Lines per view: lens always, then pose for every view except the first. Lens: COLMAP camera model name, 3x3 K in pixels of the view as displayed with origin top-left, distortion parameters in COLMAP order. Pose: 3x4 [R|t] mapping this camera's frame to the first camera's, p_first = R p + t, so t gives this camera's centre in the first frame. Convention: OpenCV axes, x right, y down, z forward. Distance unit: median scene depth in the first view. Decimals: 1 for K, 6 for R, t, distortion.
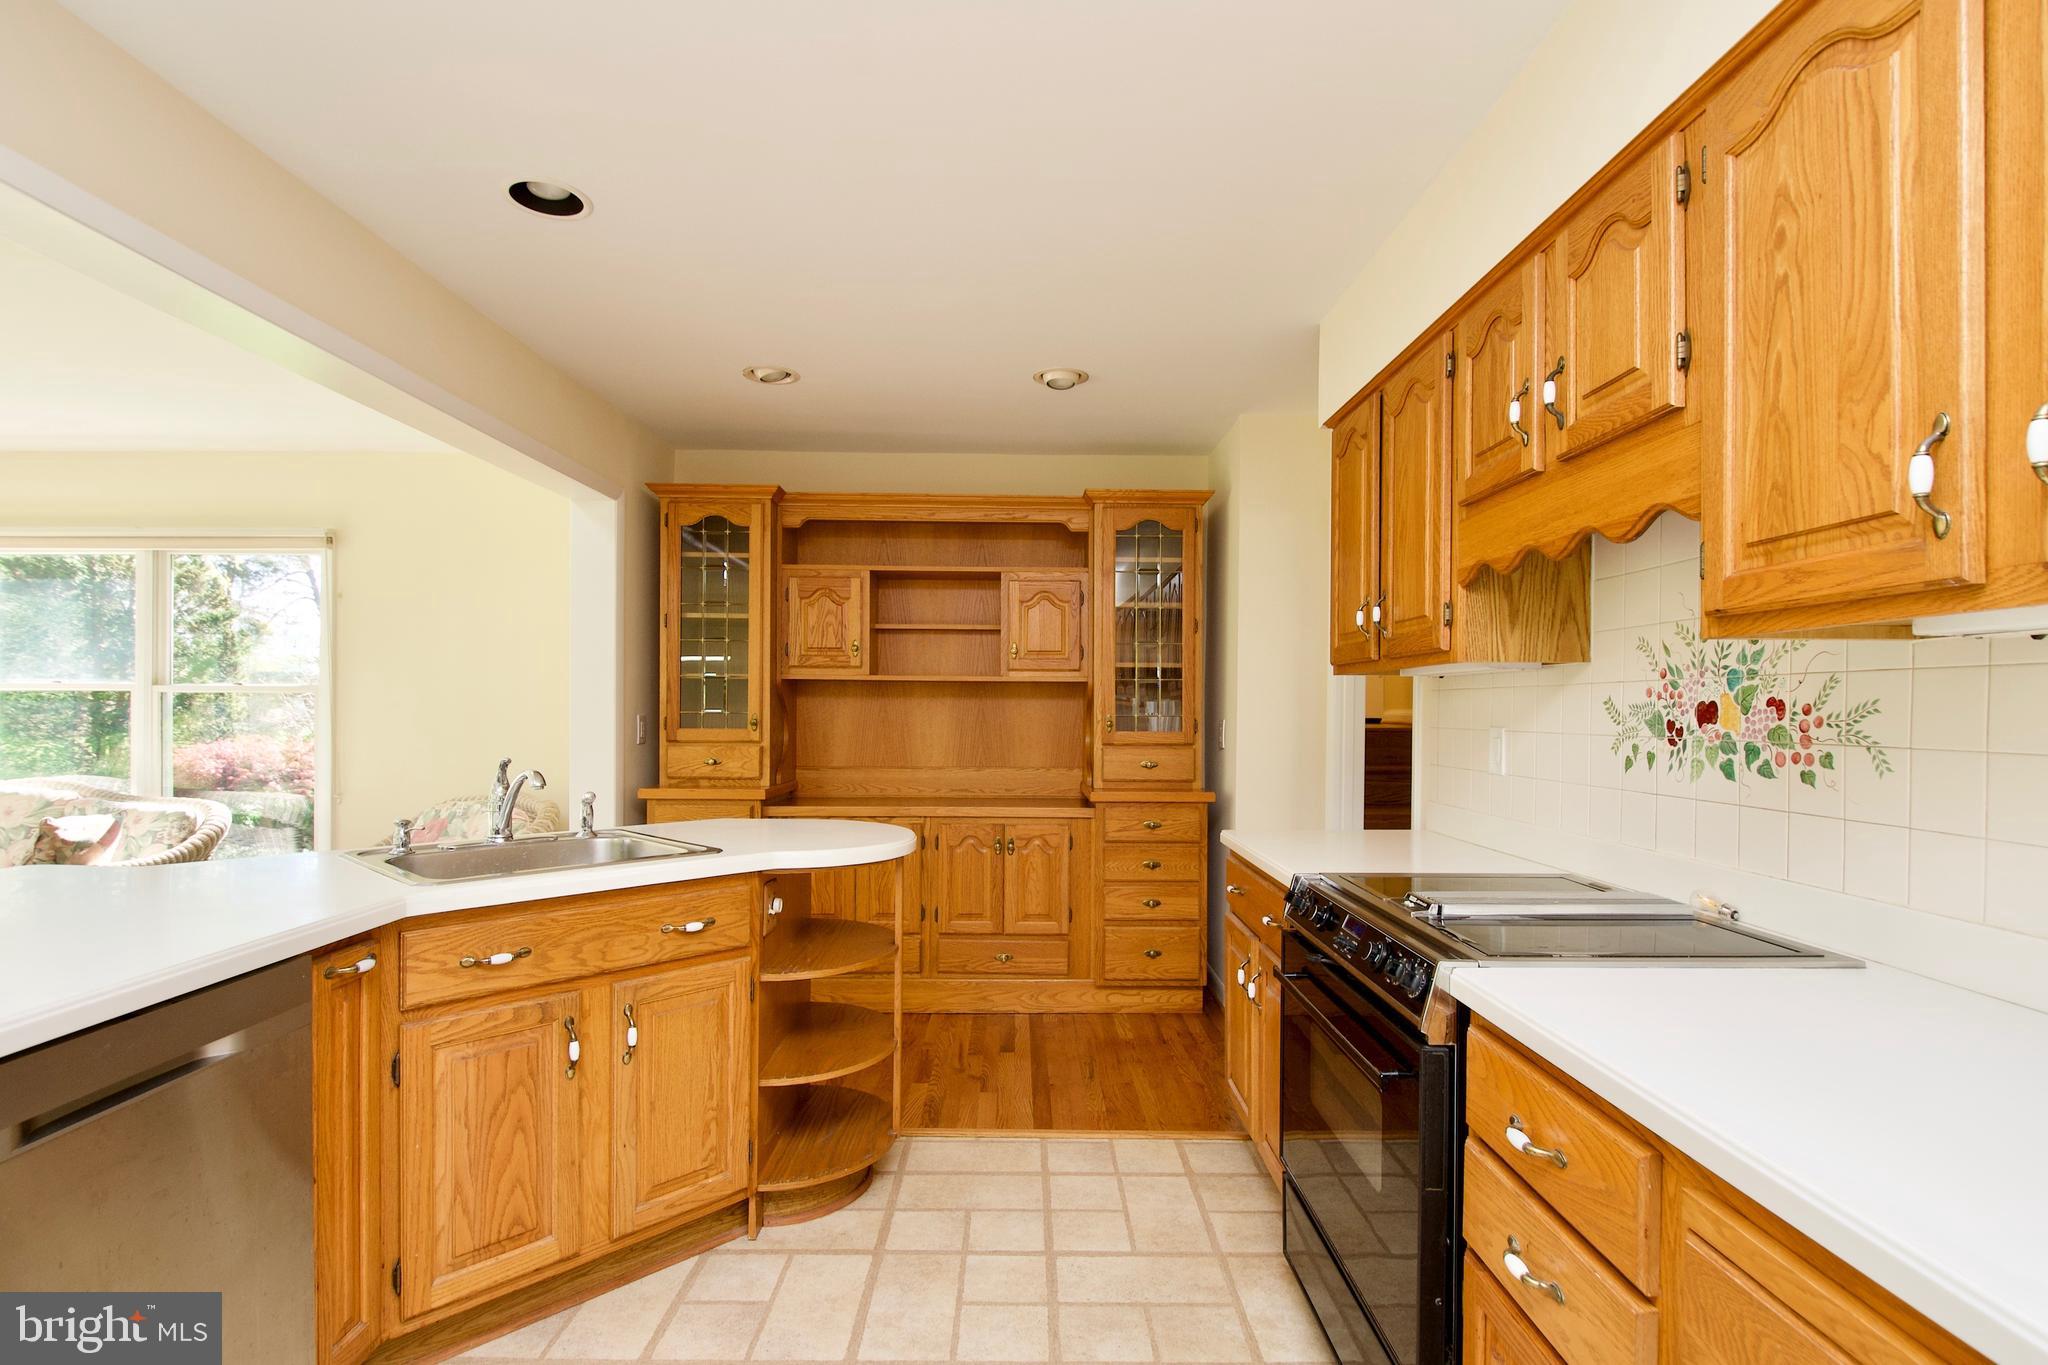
lens RADIAL K [[988.7, 0, 1036.0], [0, 988.7, 713.9], [0, 0, 1]] dist [0.002127, -0.011361]
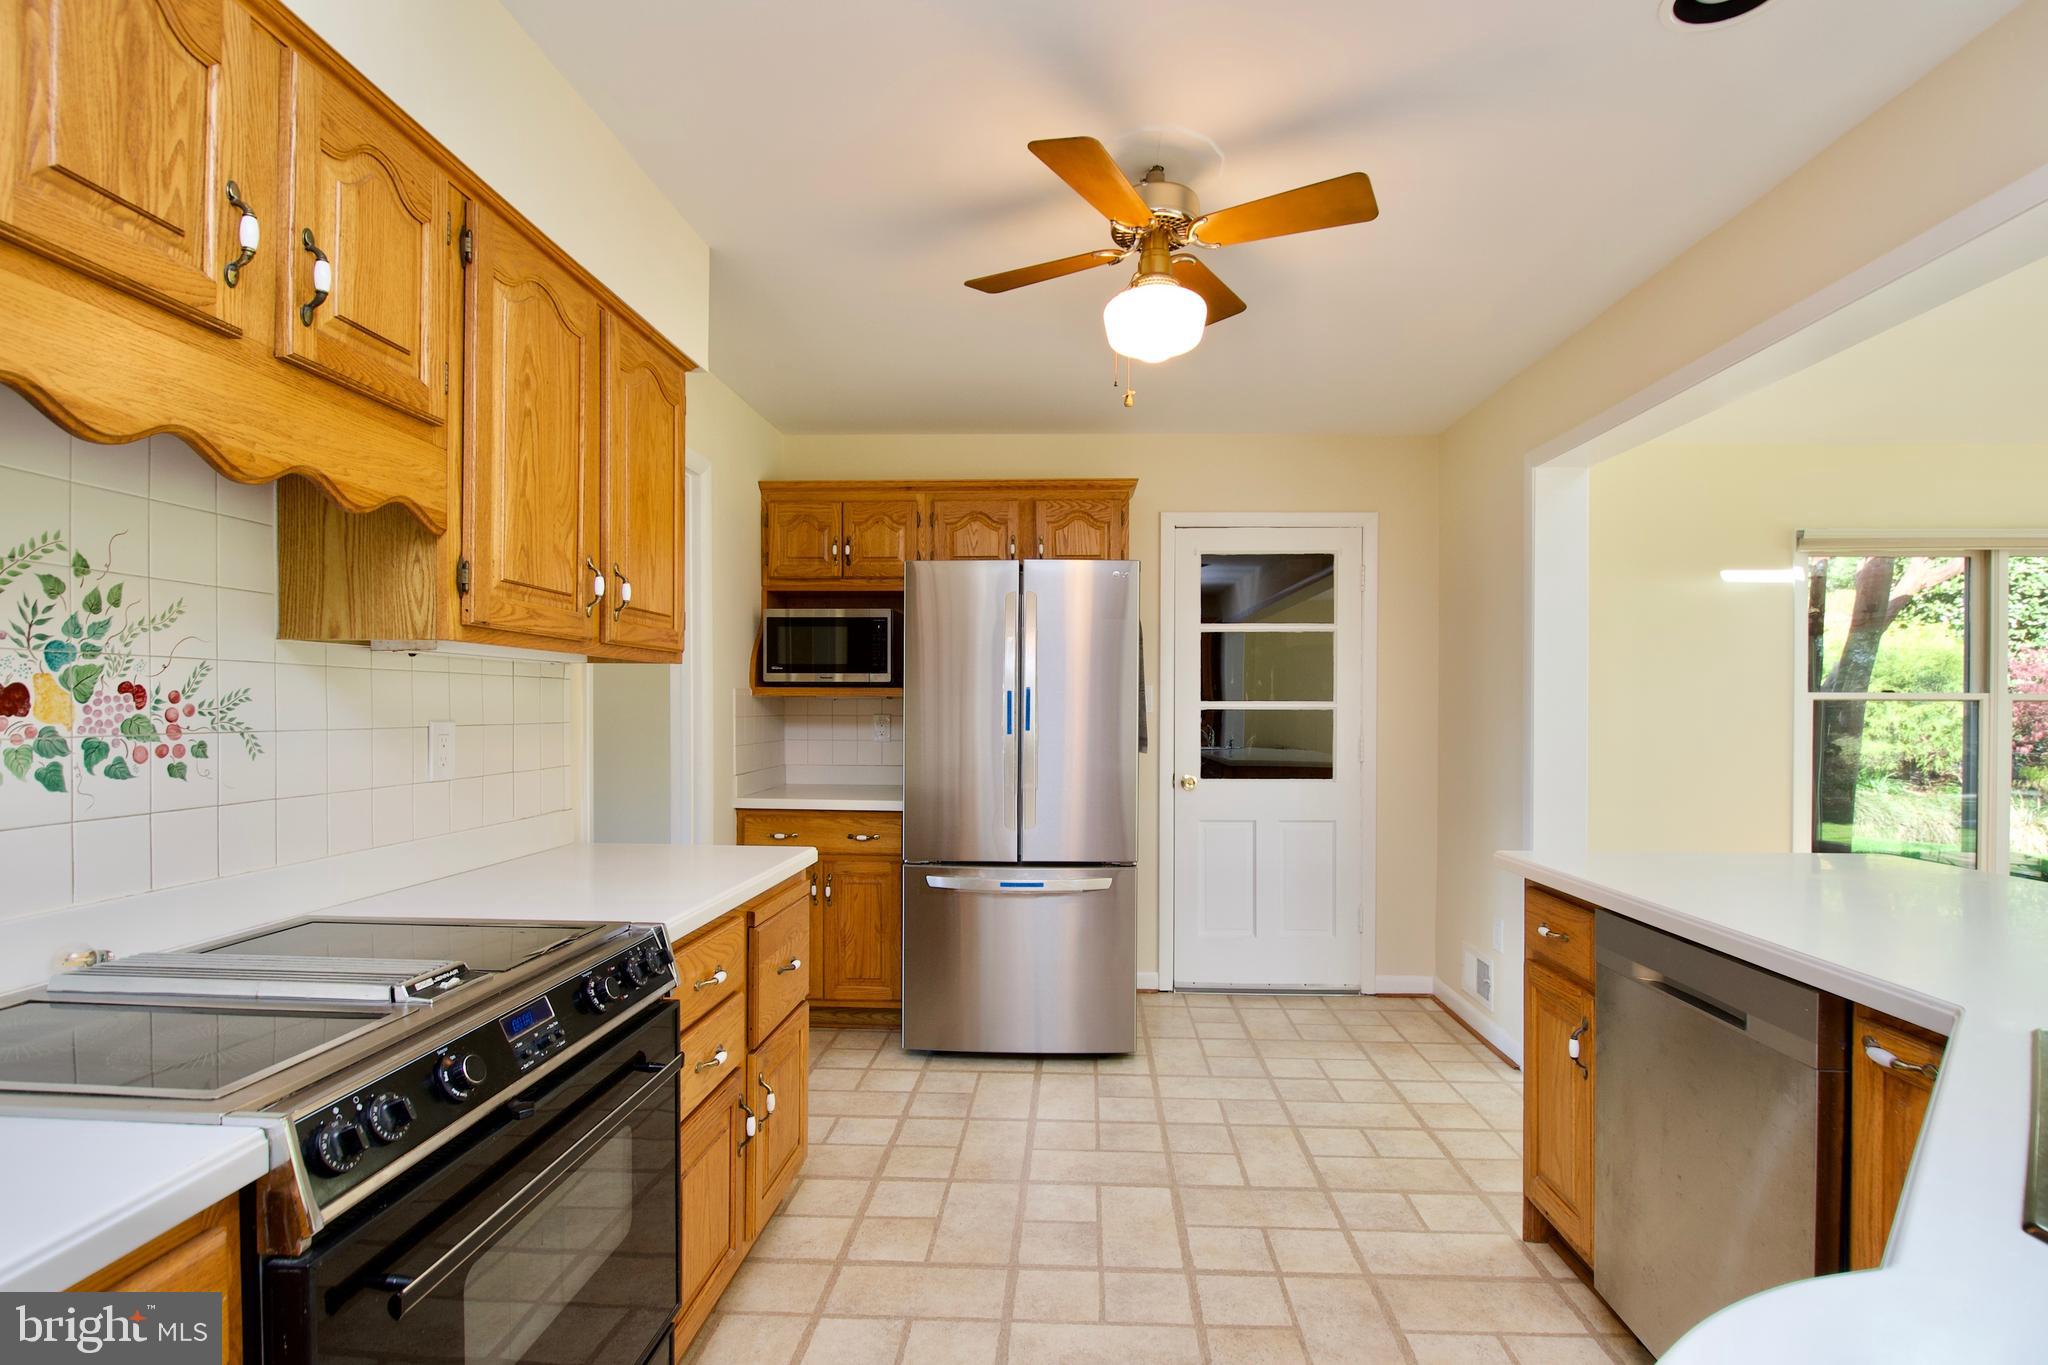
lens RADIAL K [[988.7, 0, 1036.0], [0, 988.7, 713.9], [0, 0, 1]] dist [0.002127, -0.011361]
pose [[-0.998104, -0.010716, 0.060605, -0.061925], [-0.010032, 0.999883, 0.011579, -0.005937], [-0.060722, 0.010949, -0.998095, 1.505137]]
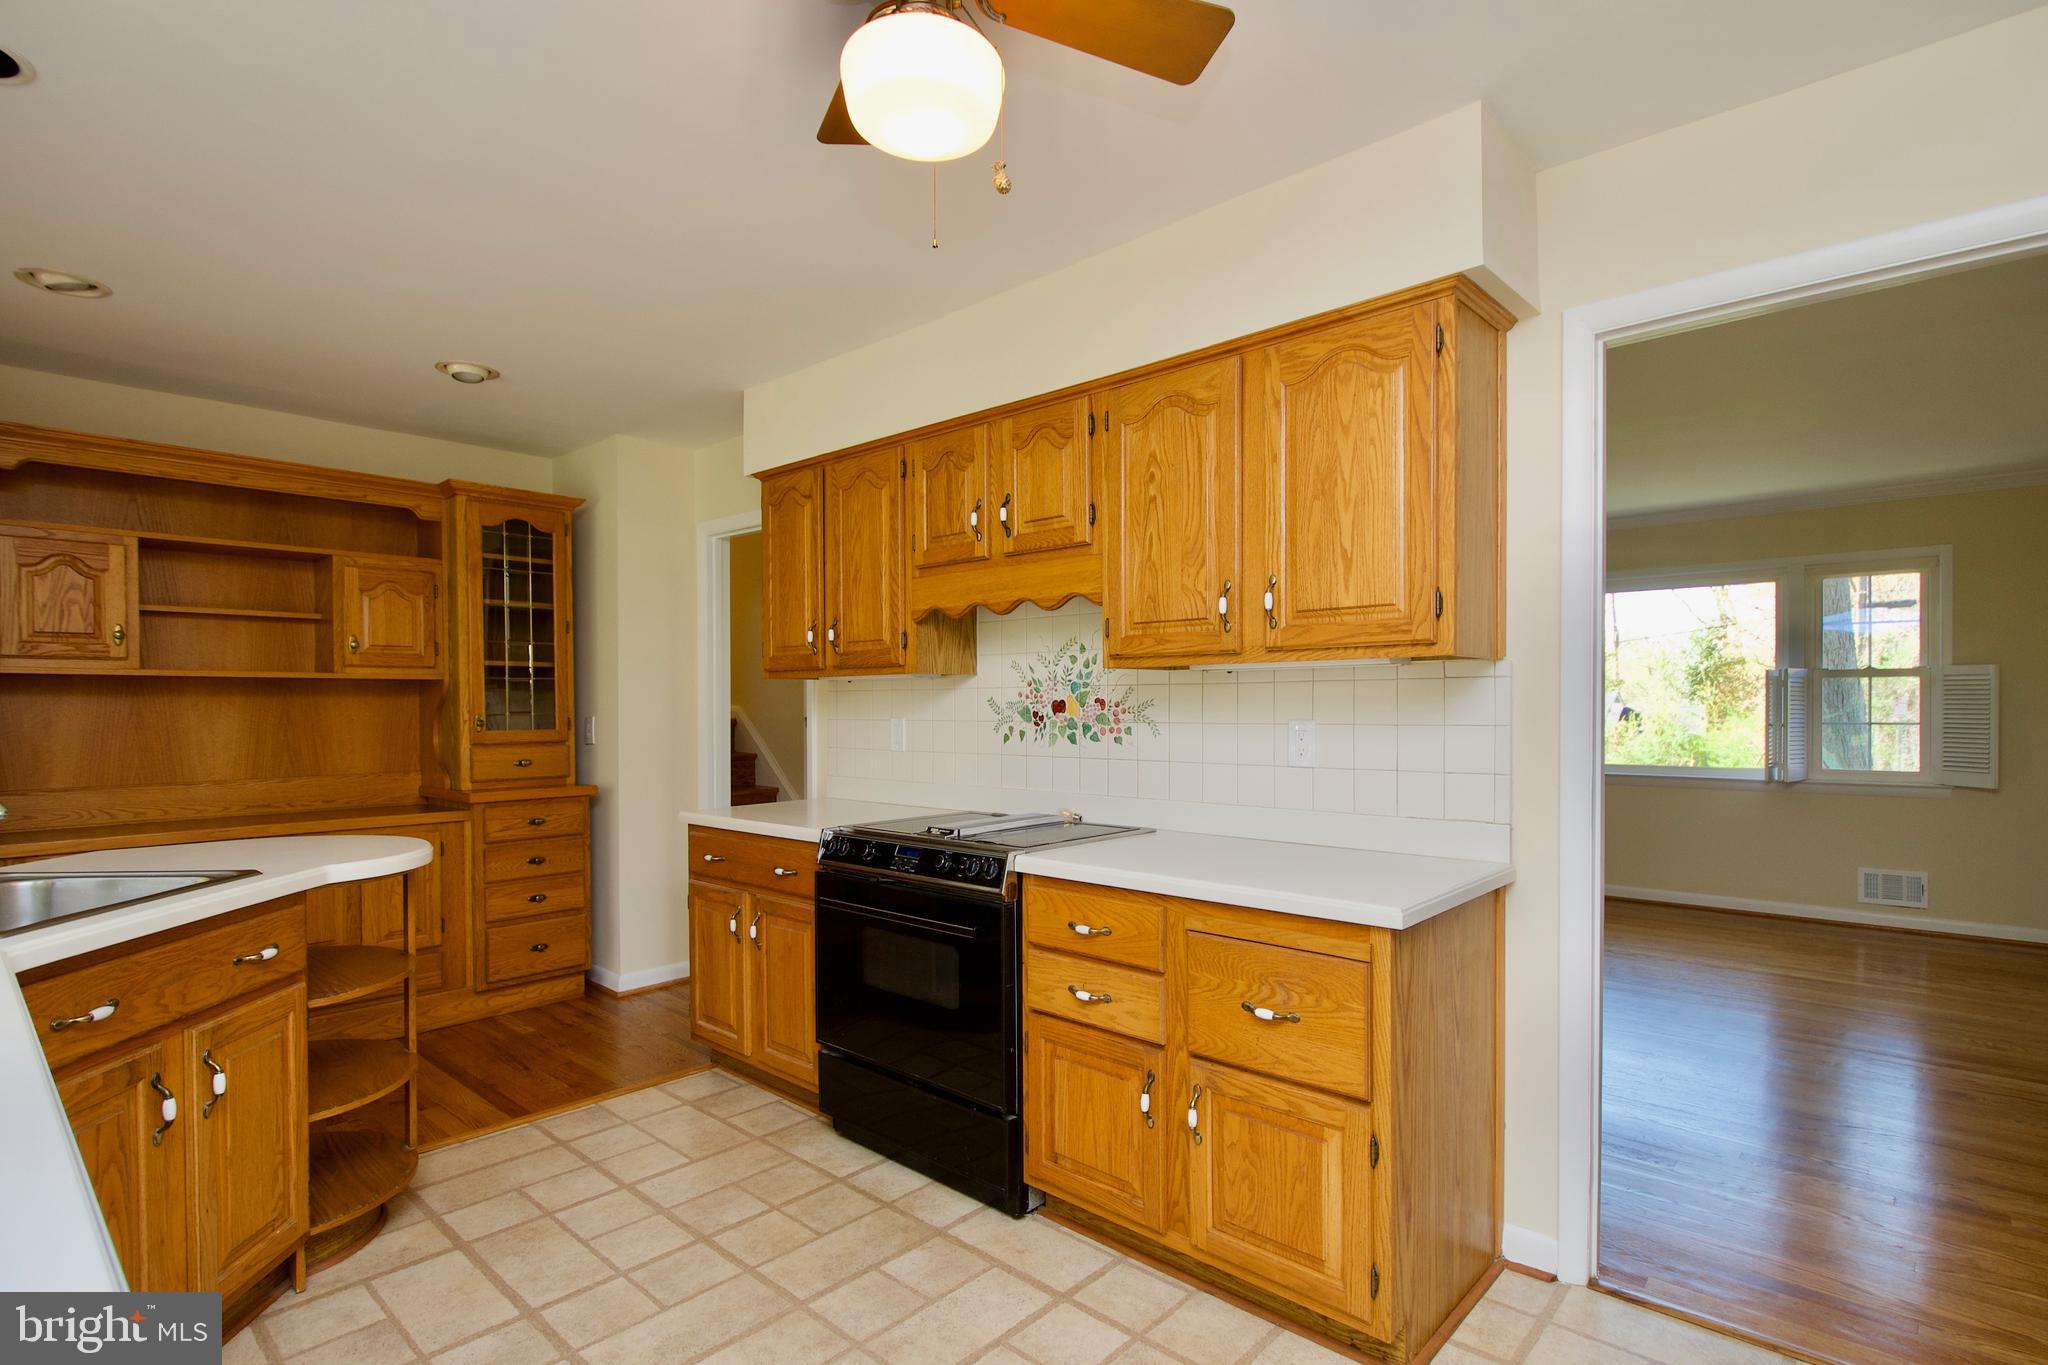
lens RADIAL K [[988.7, 0, 1036.0], [0, 988.7, 713.9], [0, 0, 1]] dist [0.002127, -0.011361]
pose [[0.678095, -0.015351, 0.734814, -0.584001], [0.011815, 0.999880, 0.009985, -0.005565], [-0.734879, 0.001911, 0.678195, -0.143153]]
